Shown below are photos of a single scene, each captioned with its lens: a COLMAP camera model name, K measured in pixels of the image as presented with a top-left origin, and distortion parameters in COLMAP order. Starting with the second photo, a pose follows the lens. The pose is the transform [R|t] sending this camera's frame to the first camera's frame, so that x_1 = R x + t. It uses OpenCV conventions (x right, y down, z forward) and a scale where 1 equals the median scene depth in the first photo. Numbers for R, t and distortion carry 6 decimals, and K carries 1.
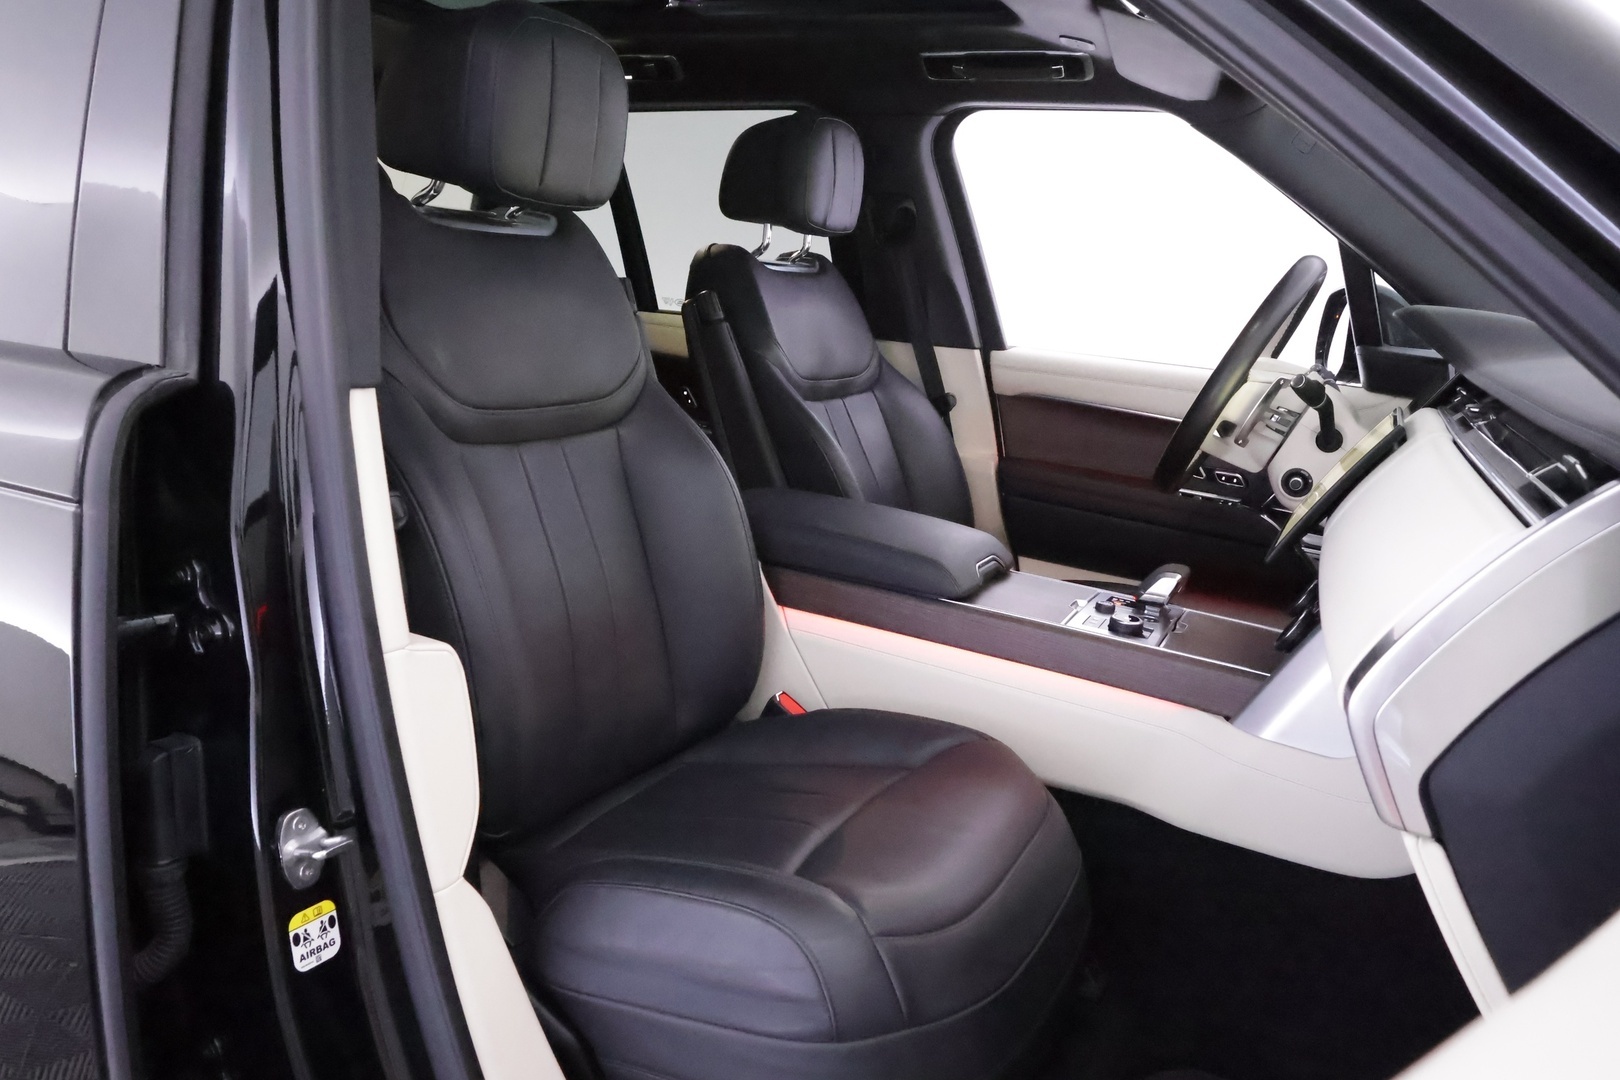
lens RADIAL K [[1262.6, 0, 805.8], [0, 1262.6, 539.3], [0, 0, 1]] dist [-0.002619, 0.009189]
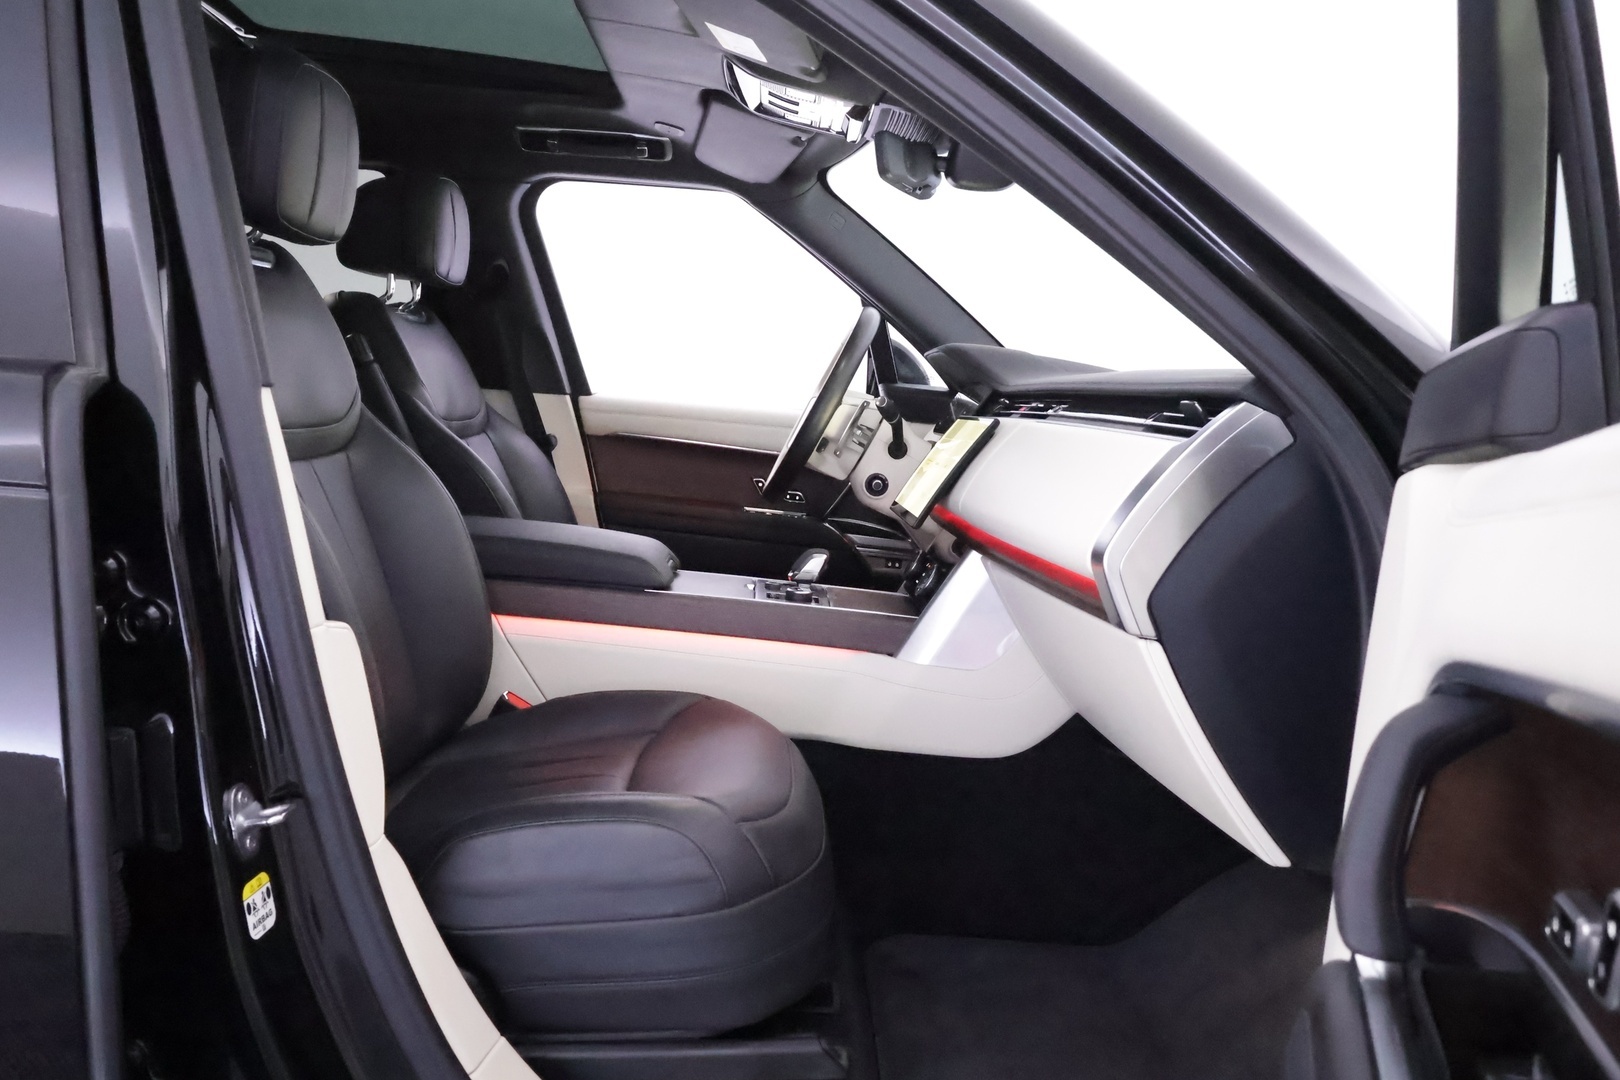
lens RADIAL K [[1262.6, 0, 816.9], [0, 1262.6, 539.6], [0, 0, 1]] dist [-0.002619, 0.009189]
pose [[0.887819, -0.067730, 0.455181, -0.250561], [0.097041, 0.994423, -0.041308, 0.058004], [-0.449845, 0.080845, 0.889440, -0.093643]]
